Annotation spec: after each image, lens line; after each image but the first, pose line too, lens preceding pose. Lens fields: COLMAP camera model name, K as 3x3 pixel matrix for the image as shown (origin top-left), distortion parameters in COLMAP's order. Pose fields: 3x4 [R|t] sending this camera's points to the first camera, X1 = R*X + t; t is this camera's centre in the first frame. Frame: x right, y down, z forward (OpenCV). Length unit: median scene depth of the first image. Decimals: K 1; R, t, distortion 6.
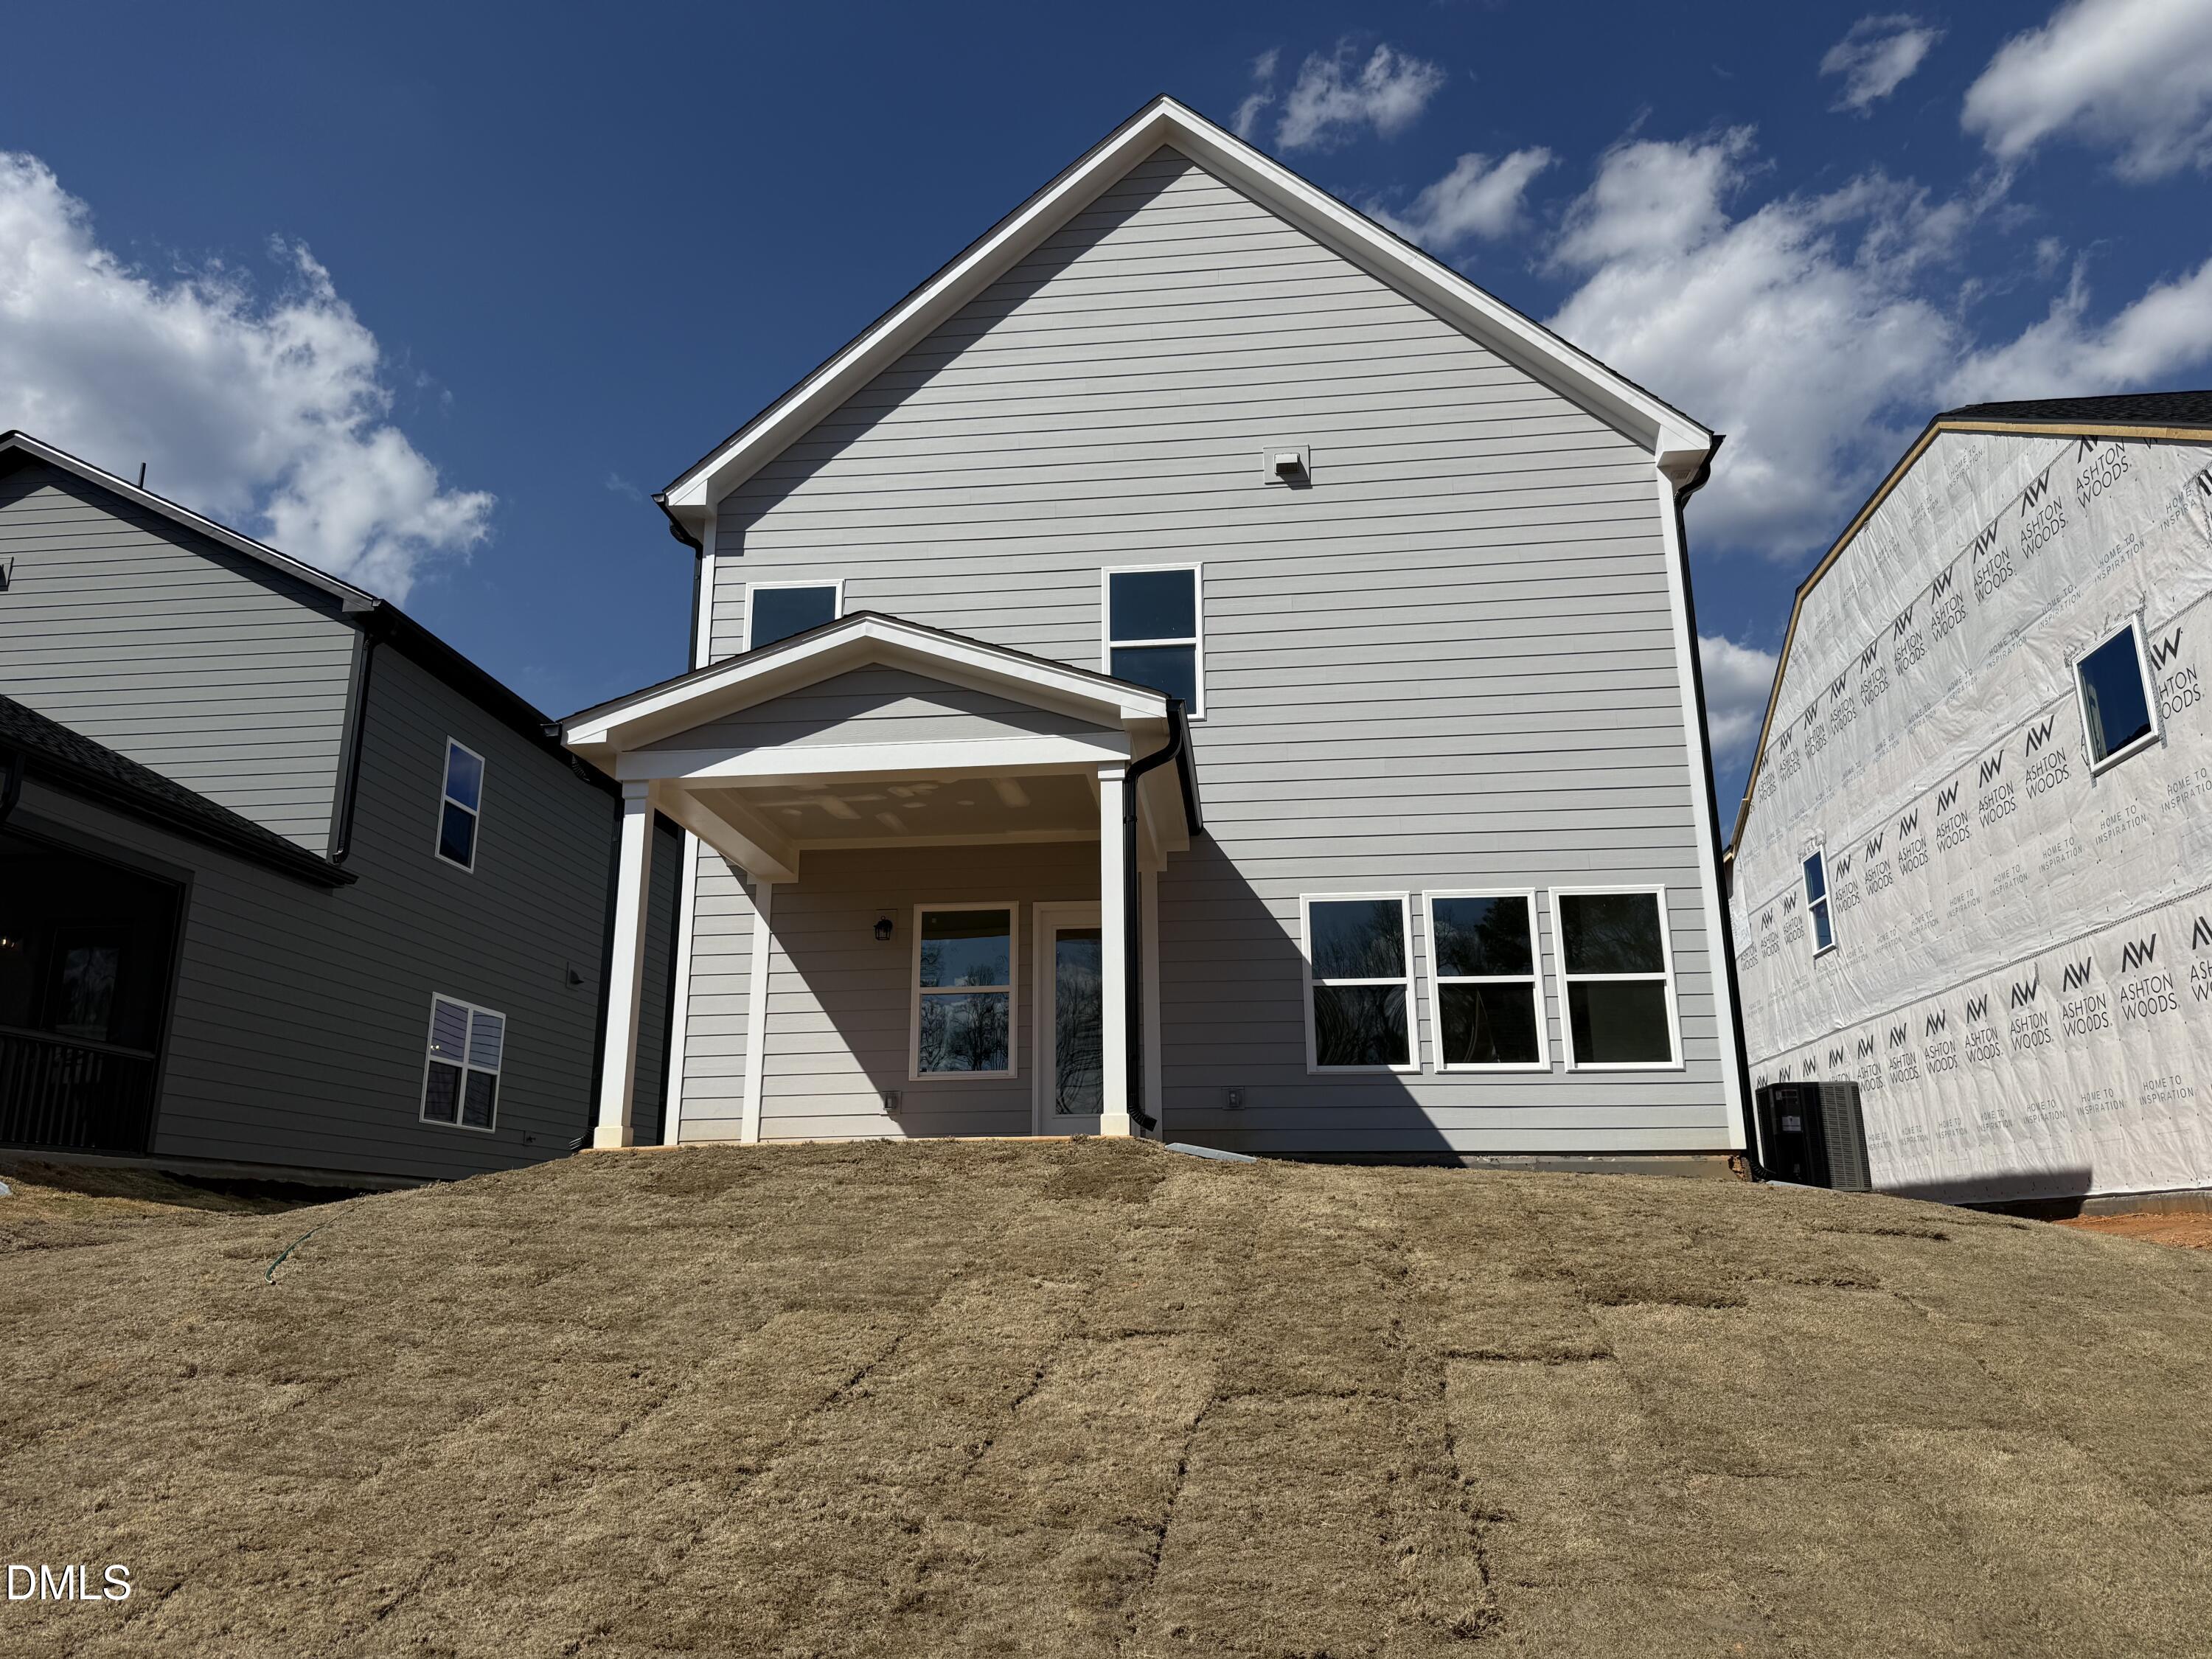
lens RADIAL K [[1556.8, 0, 1094.5], [0, 1556.8, 820.7], [0, 0, 1]] dist [0.022444, -0.049591]
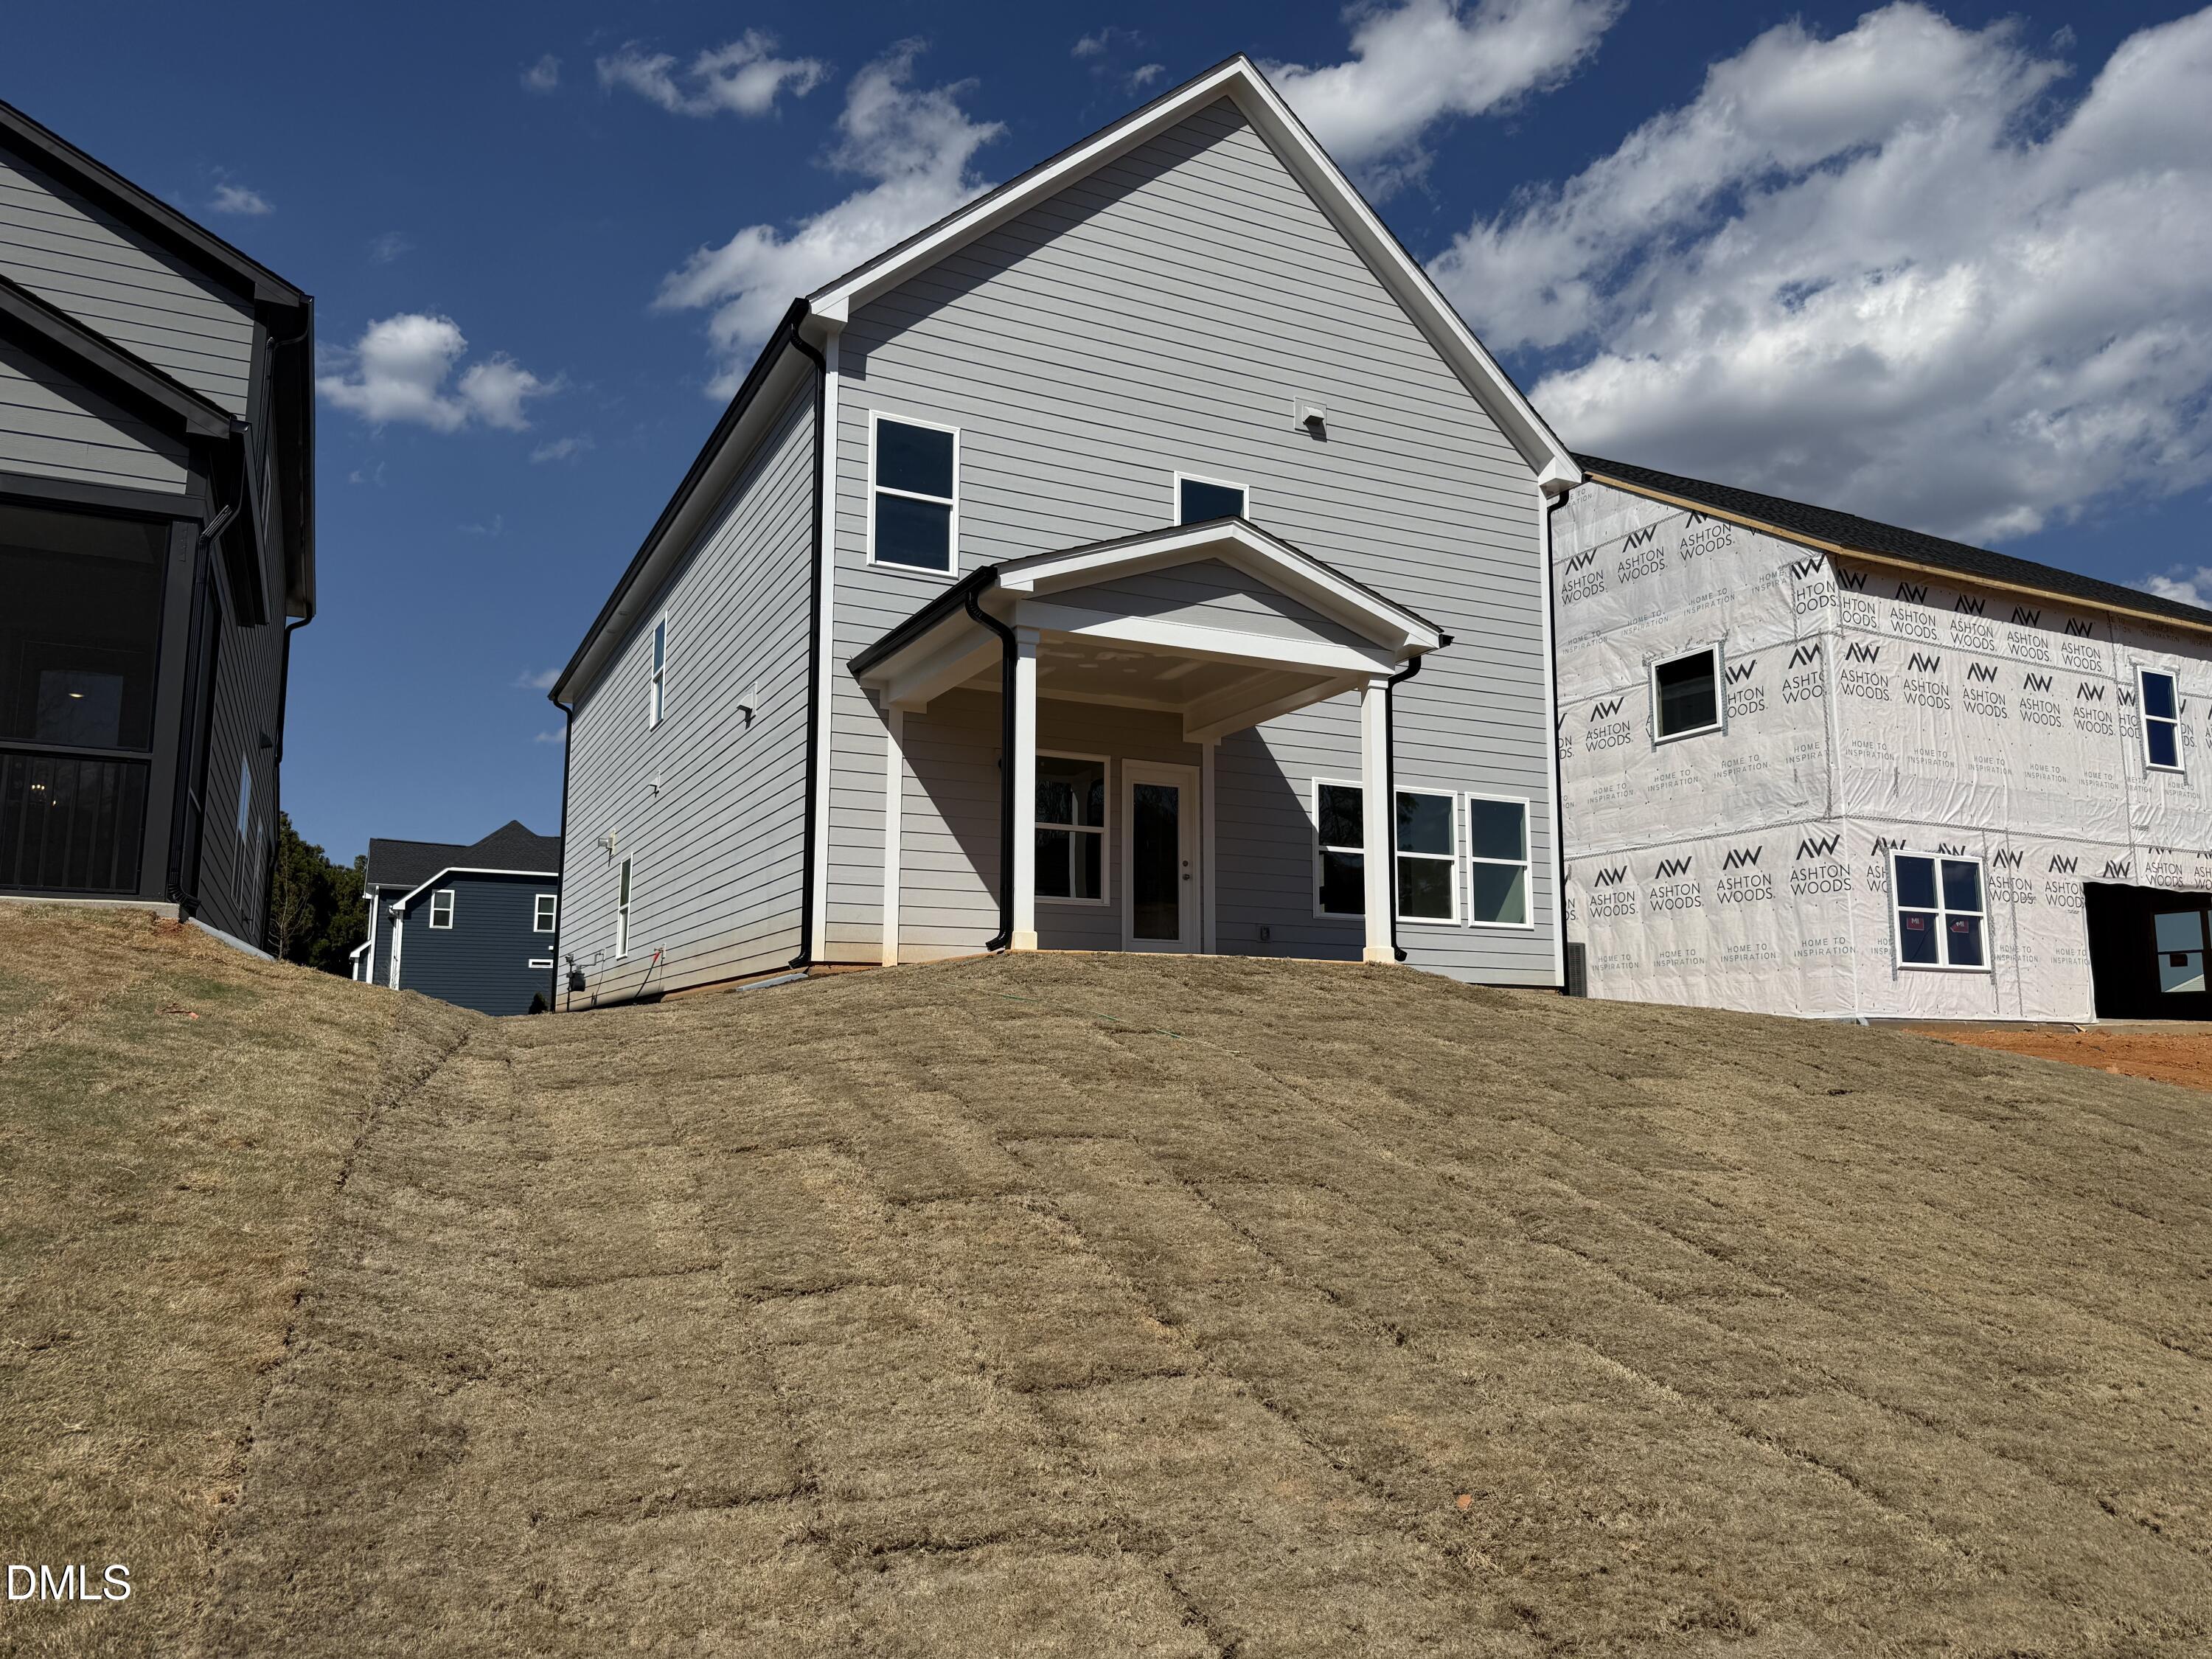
lens RADIAL K [[1556.8, 0, 1119.4], [0, 1556.8, 836.9], [0, 0, 1]] dist [0.022444, -0.049591]
pose [[0.840847, 0.084731, 0.534599, -0.638290], [-0.148490, 0.985889, 0.077294, 0.020773], [-0.520506, -0.144375, 0.841564, 0.017665]]
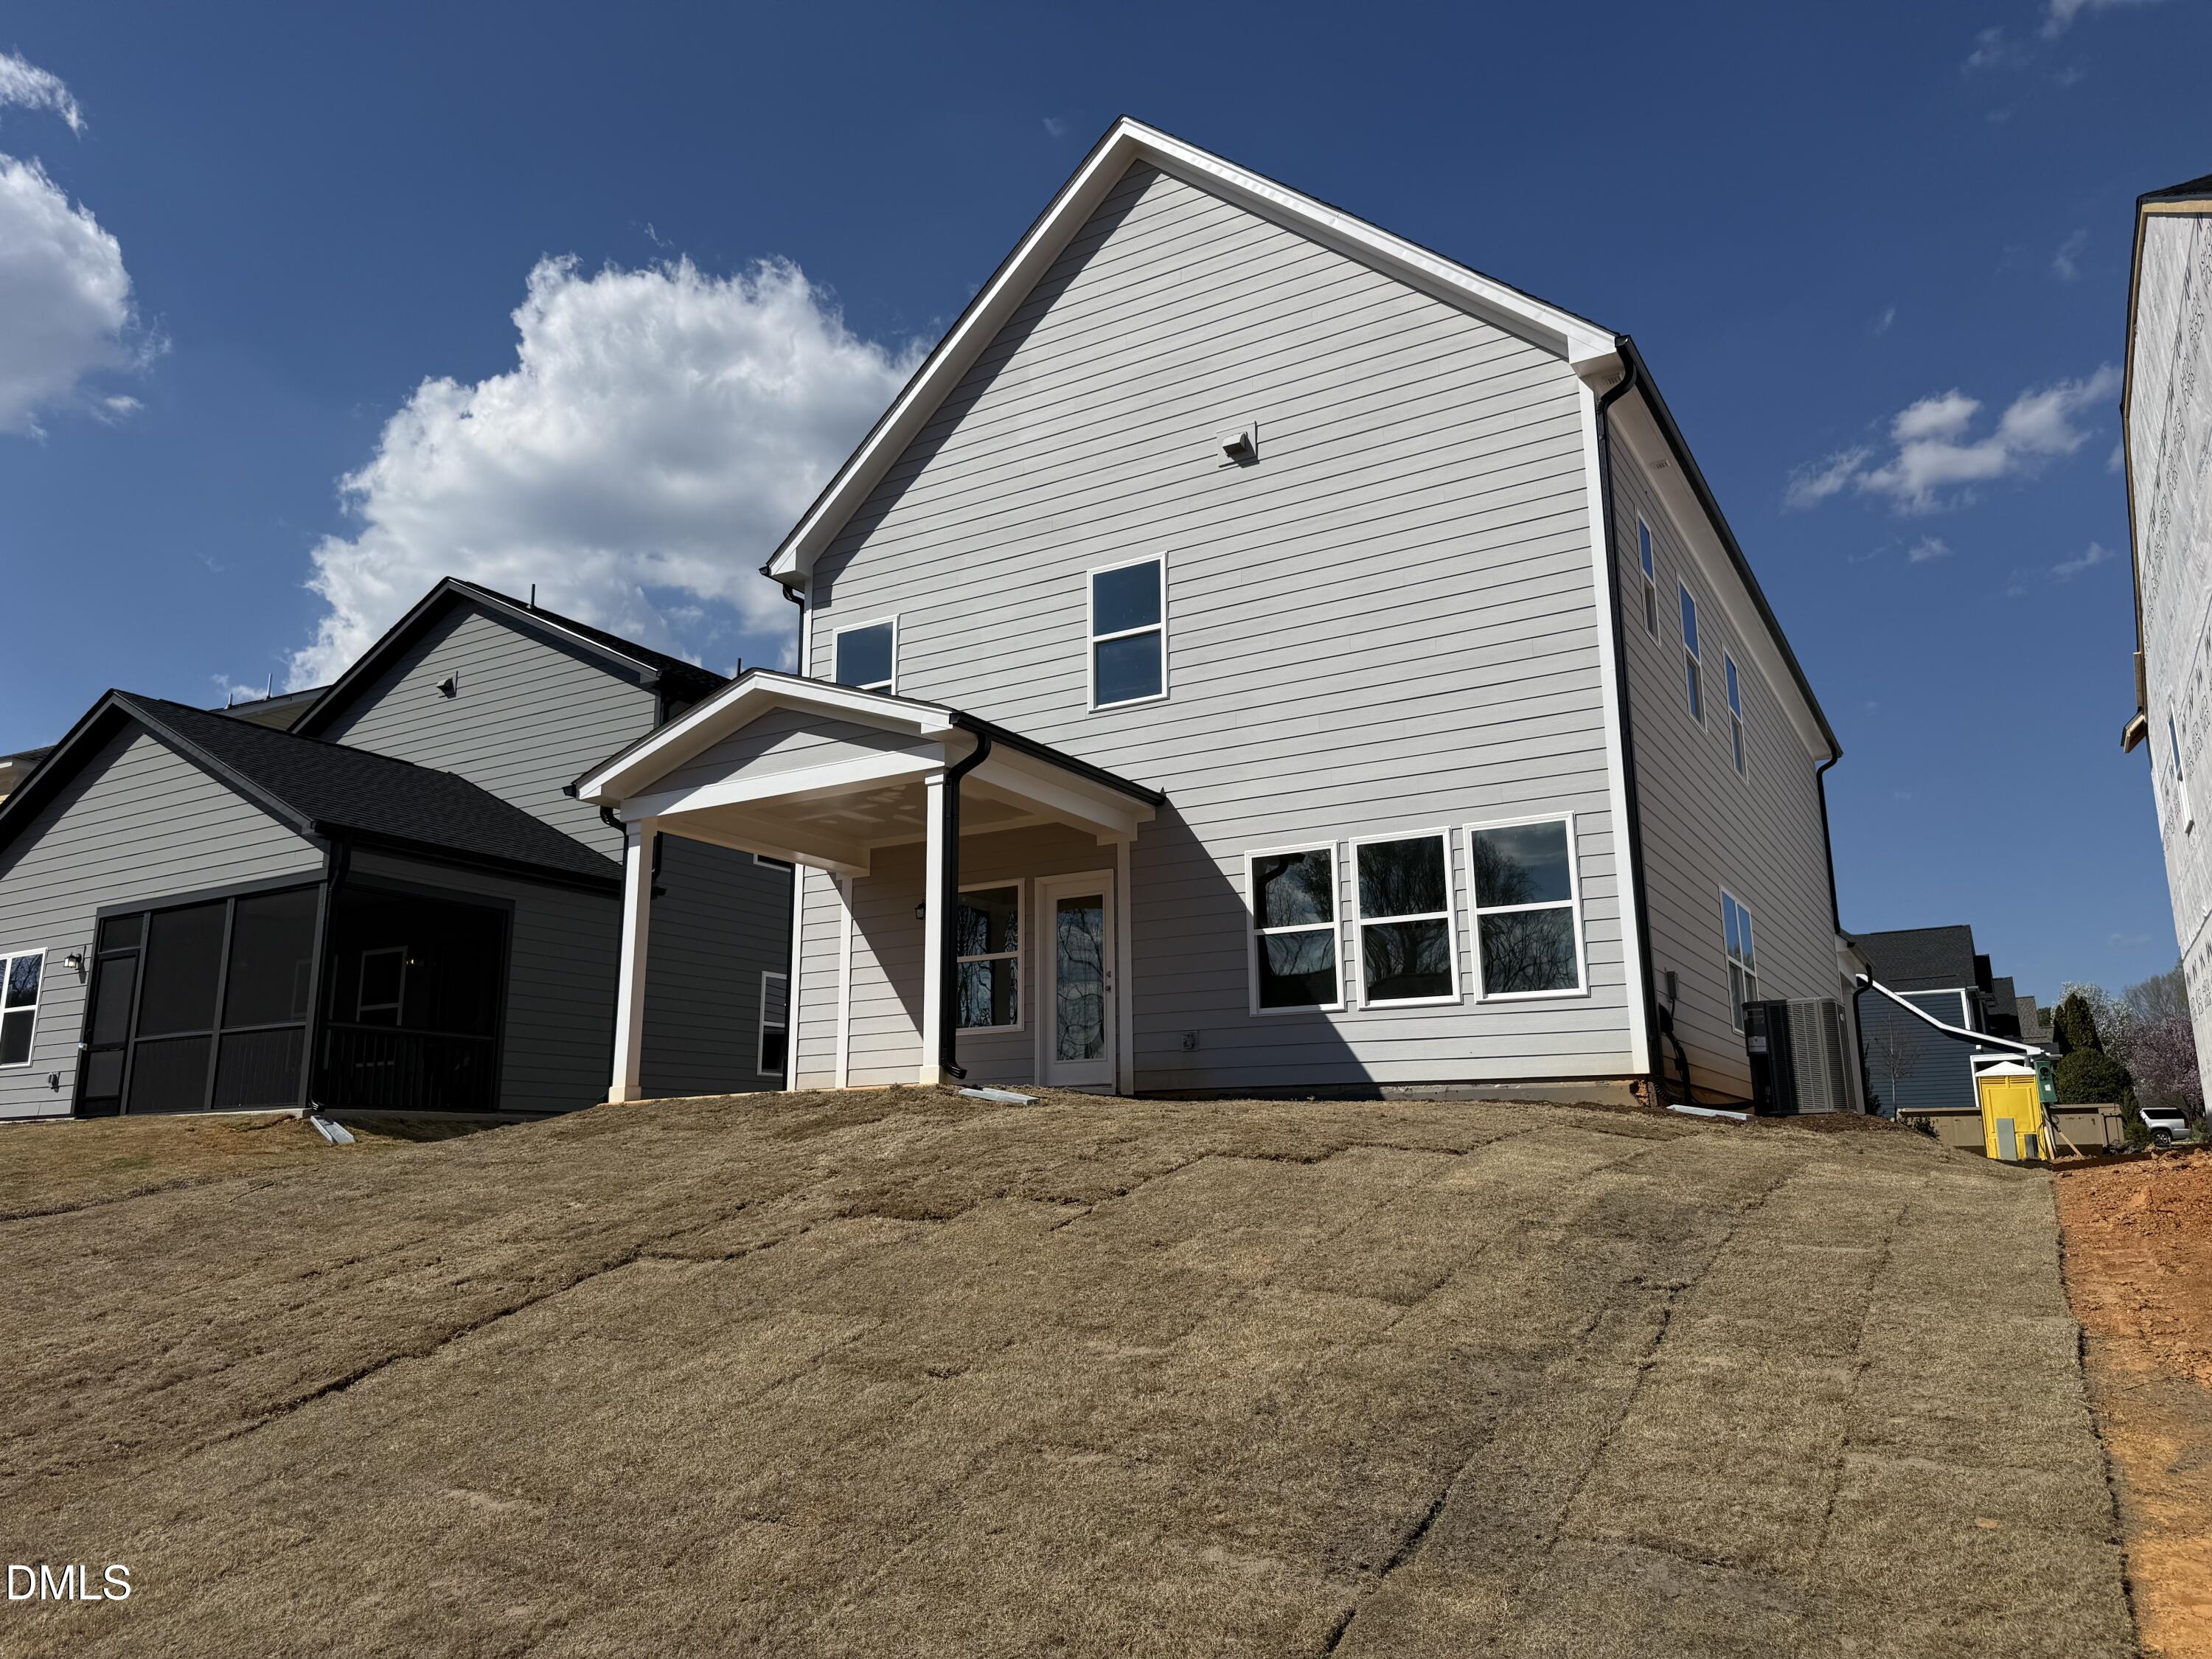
lens RADIAL K [[1556.8, 0, 1123.3], [0, 1556.8, 833.9], [0, 0, 1]] dist [0.022444, -0.049591]
pose [[0.909222, -0.091661, -0.406096, 0.475872], [0.113222, 0.993137, 0.029334, -0.005672], [0.400620, -0.072650, 0.913359, -0.019428]]
